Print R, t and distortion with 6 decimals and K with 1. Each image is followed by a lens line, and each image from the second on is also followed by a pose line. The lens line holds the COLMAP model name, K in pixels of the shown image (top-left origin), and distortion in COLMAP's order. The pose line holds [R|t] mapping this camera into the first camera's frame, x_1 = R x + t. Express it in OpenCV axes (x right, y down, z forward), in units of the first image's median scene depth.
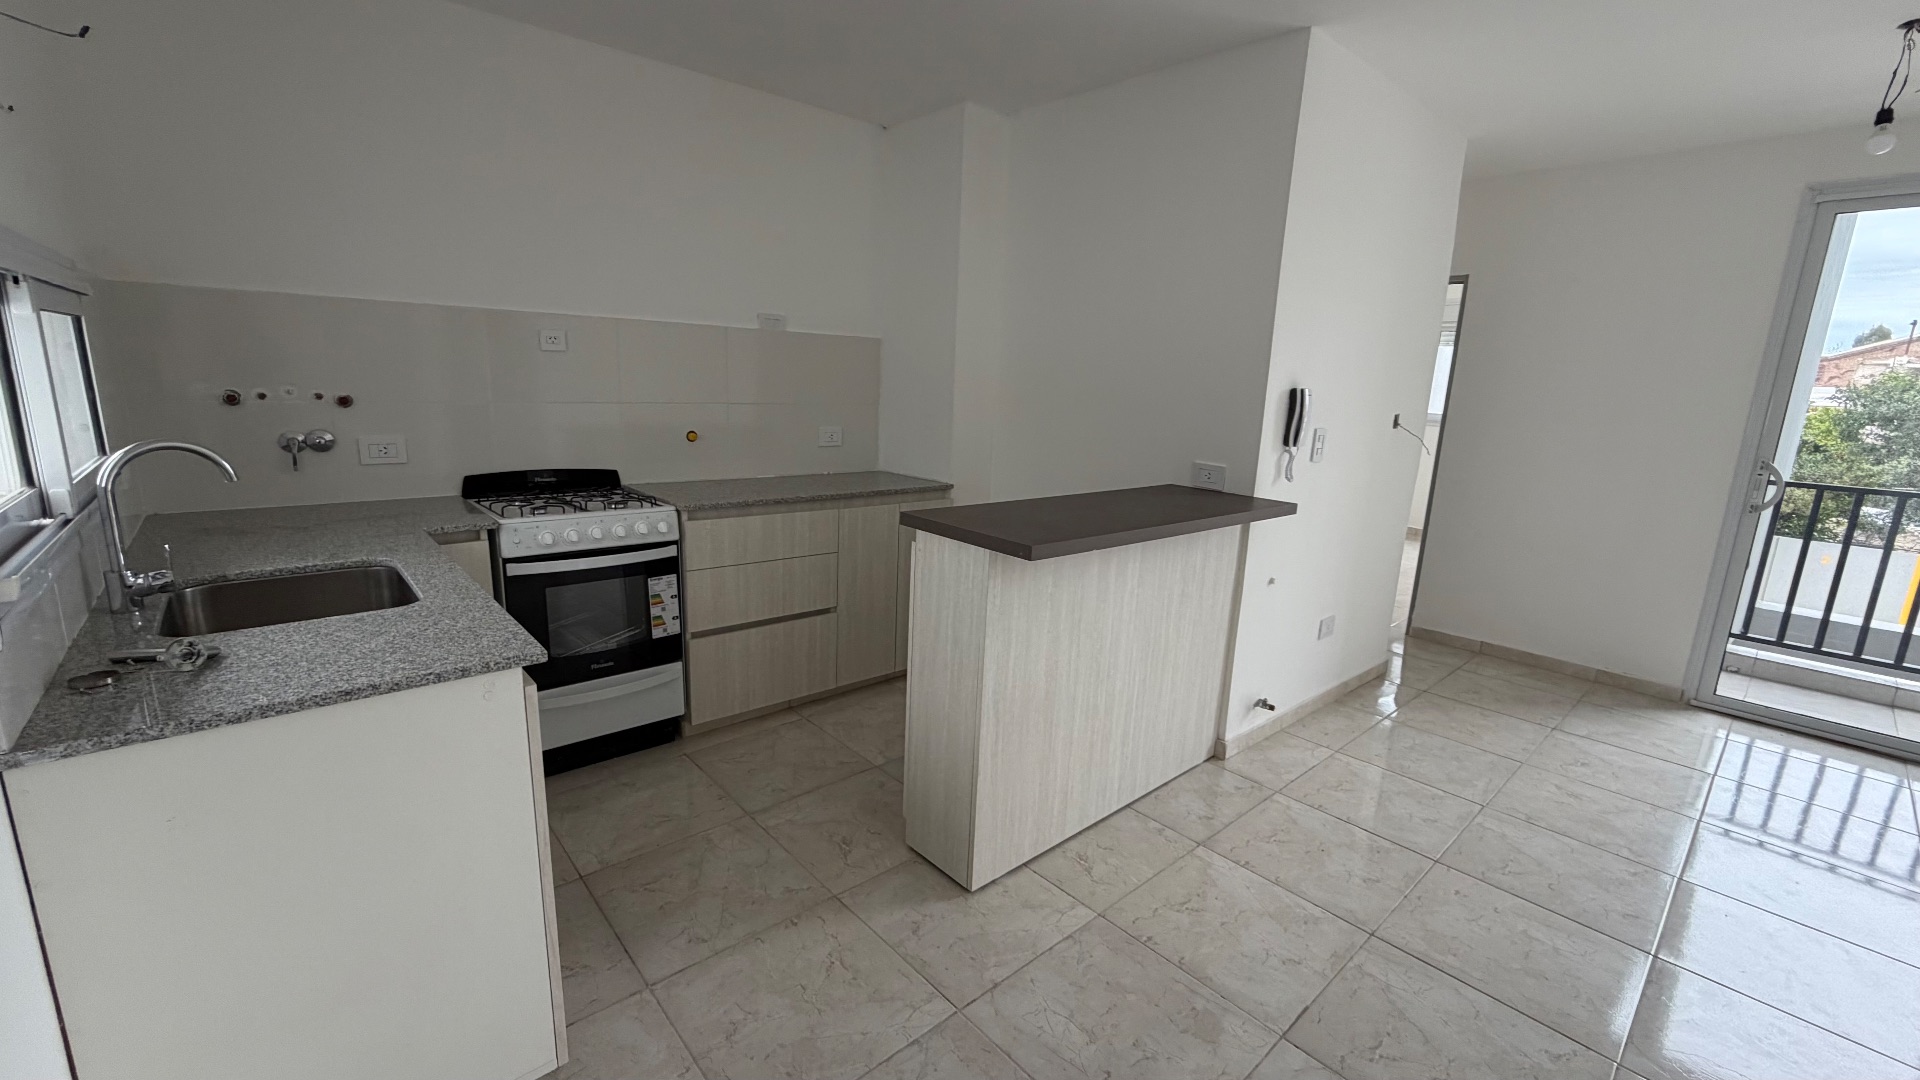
lens RADIAL K [[766.3, 0, 960.6], [0, 766.3, 536.7], [0, 0, 1]] dist [0.000433, 0.000411]
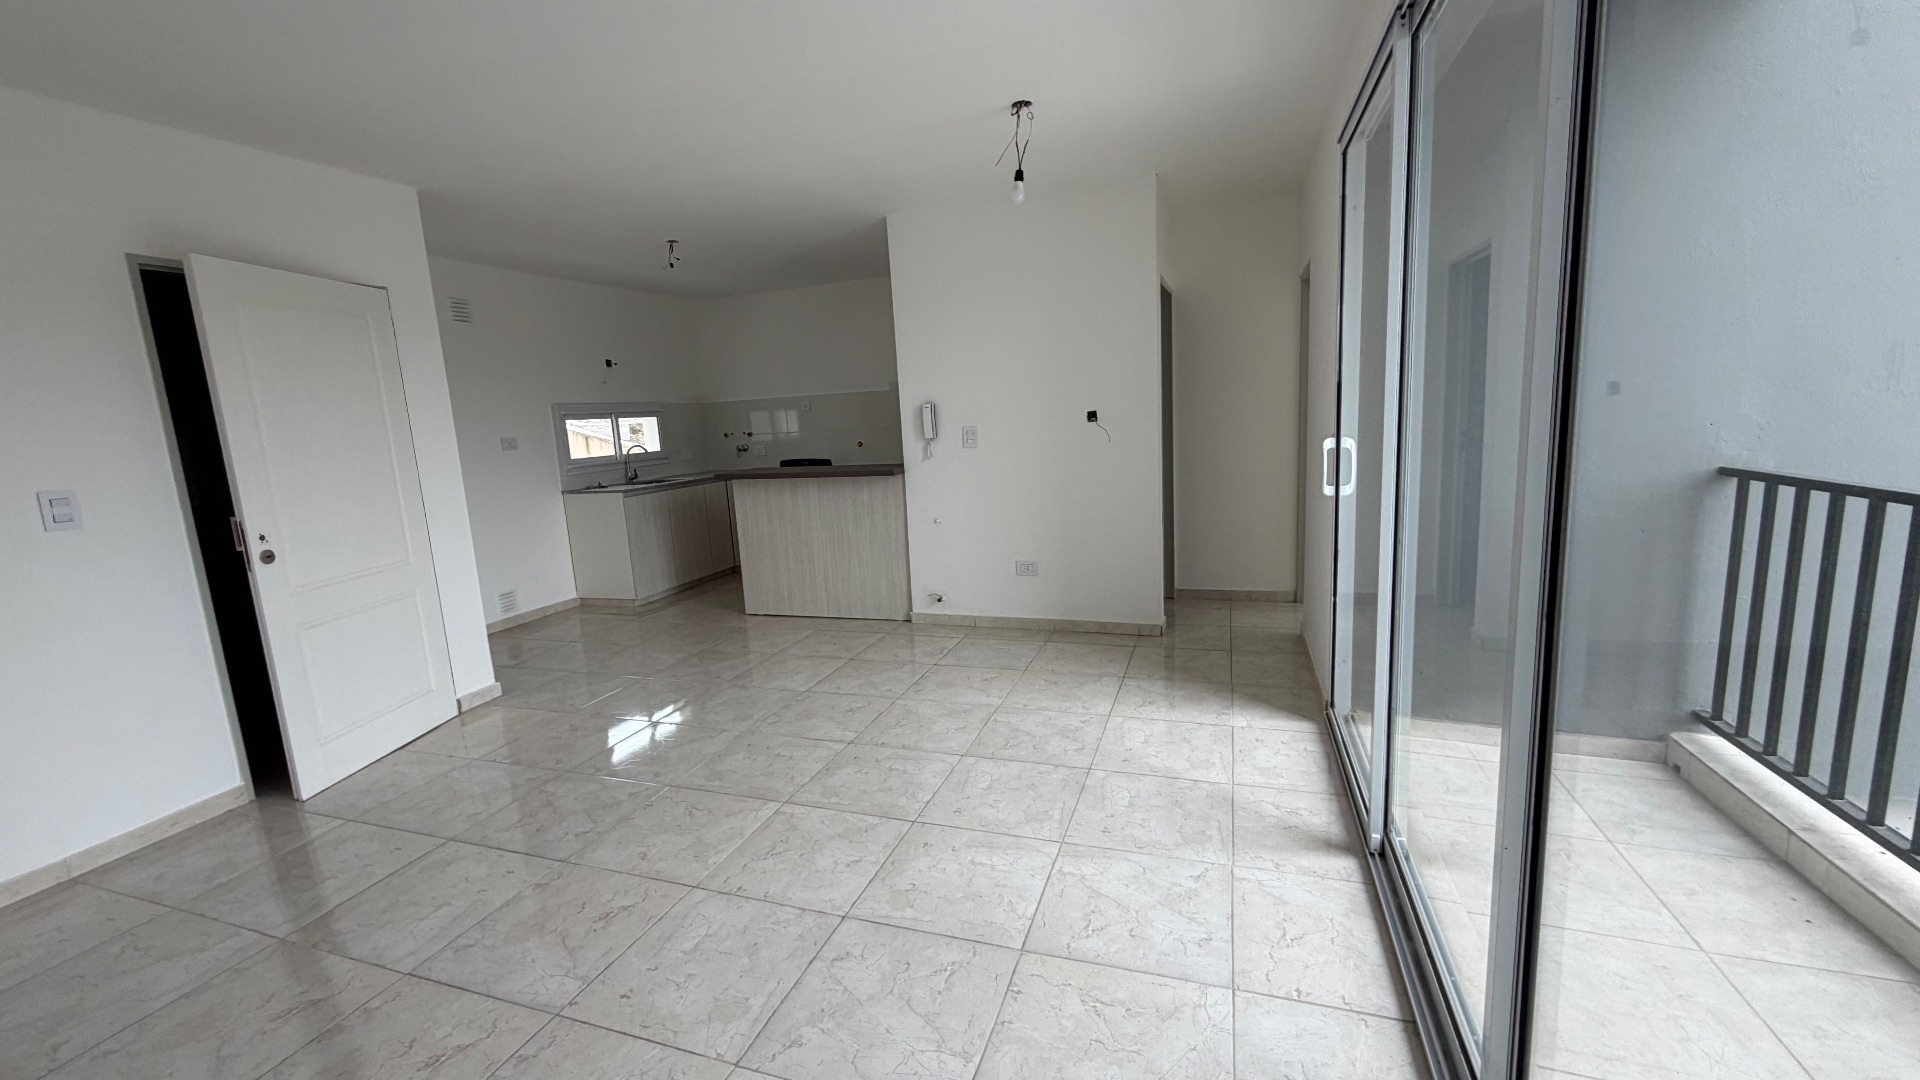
lens RADIAL K [[766.3, 0, 947.6], [0, 766.3, 543.0], [0, 0, 1]] dist [0.000433, 0.000411]
pose [[0.477798, 0.082093, -0.874625, 1.980481], [-0.107483, 0.993607, 0.034544, 0.050110], [0.871869, 0.077502, 0.483567, 0.250029]]
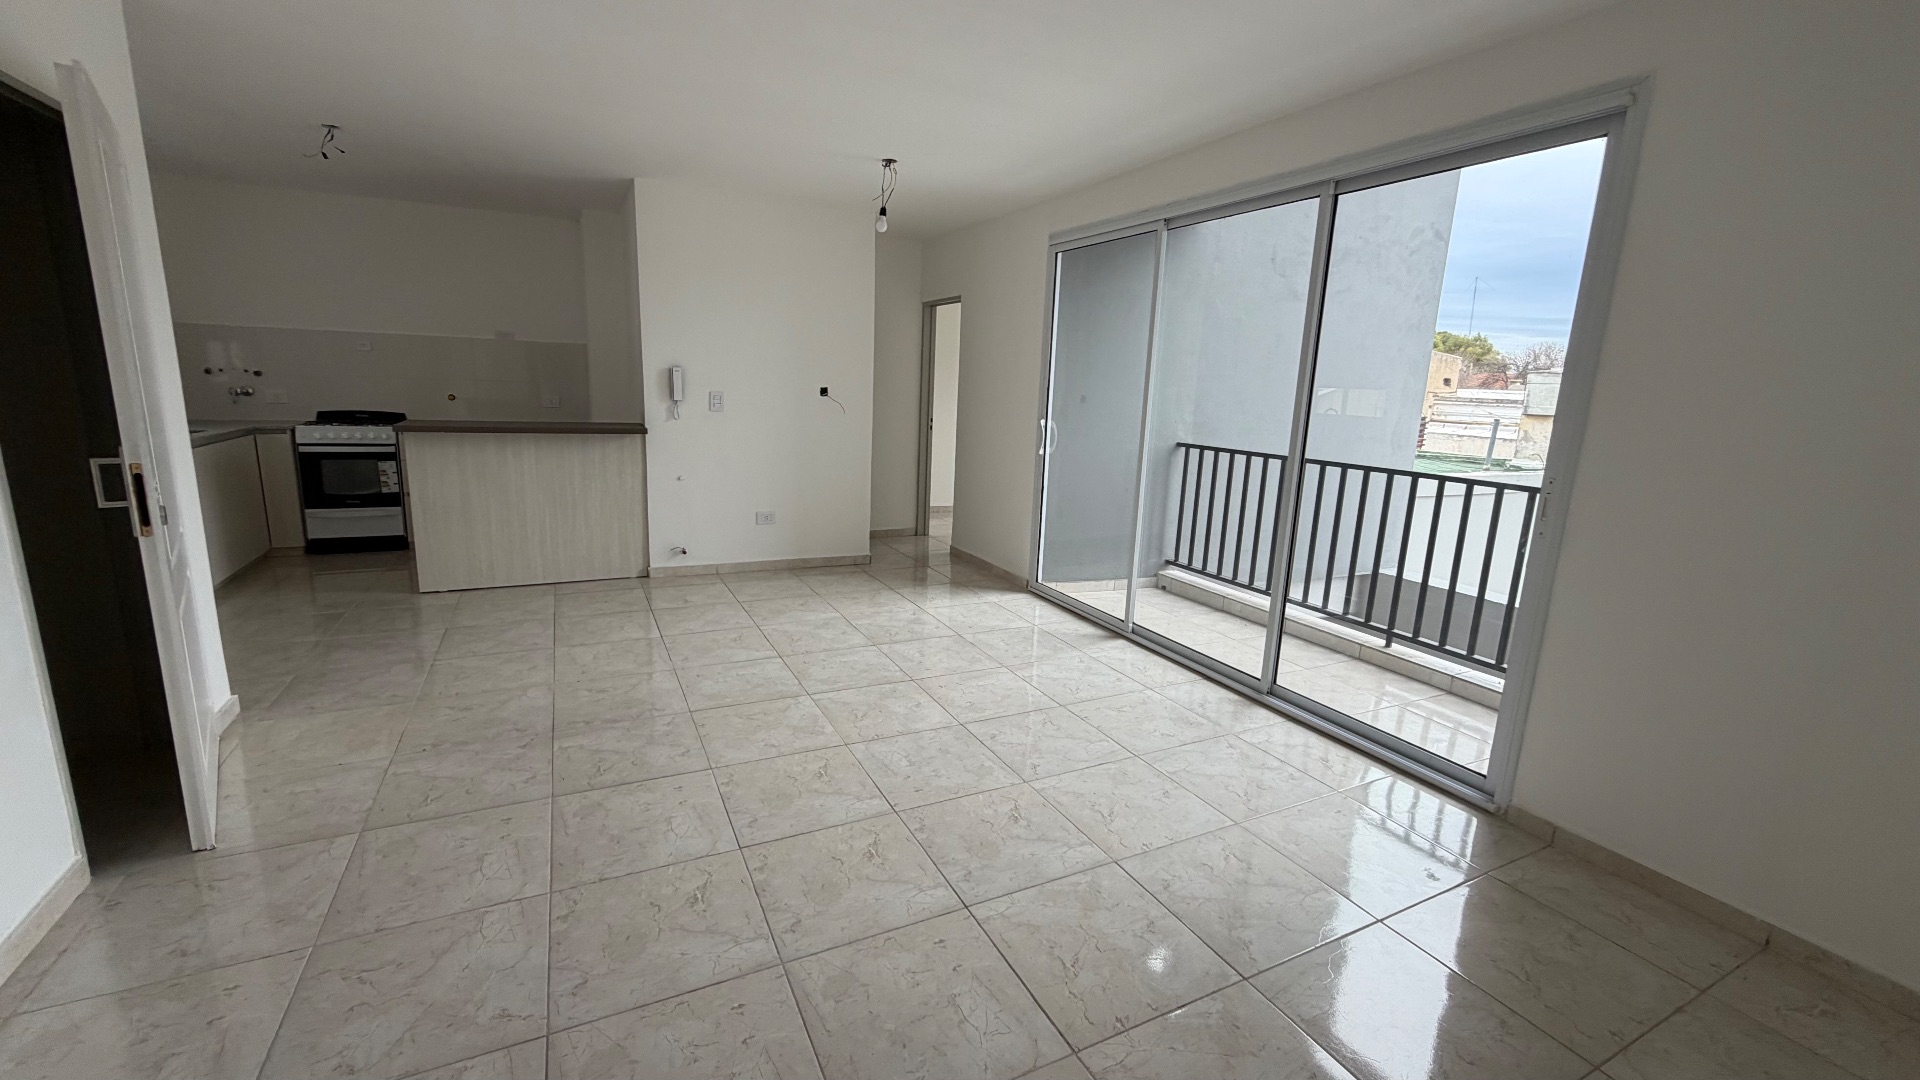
lens RADIAL K [[766.3, 0, 952.8], [0, 766.3, 543.7], [0, 0, 1]] dist [0.000433, 0.000411]
pose [[0.965749, 0.052039, -0.254205, 1.560024], [-0.054485, 0.998511, -0.002587, 0.190455], [0.253692, 0.016349, 0.967147, -0.560352]]
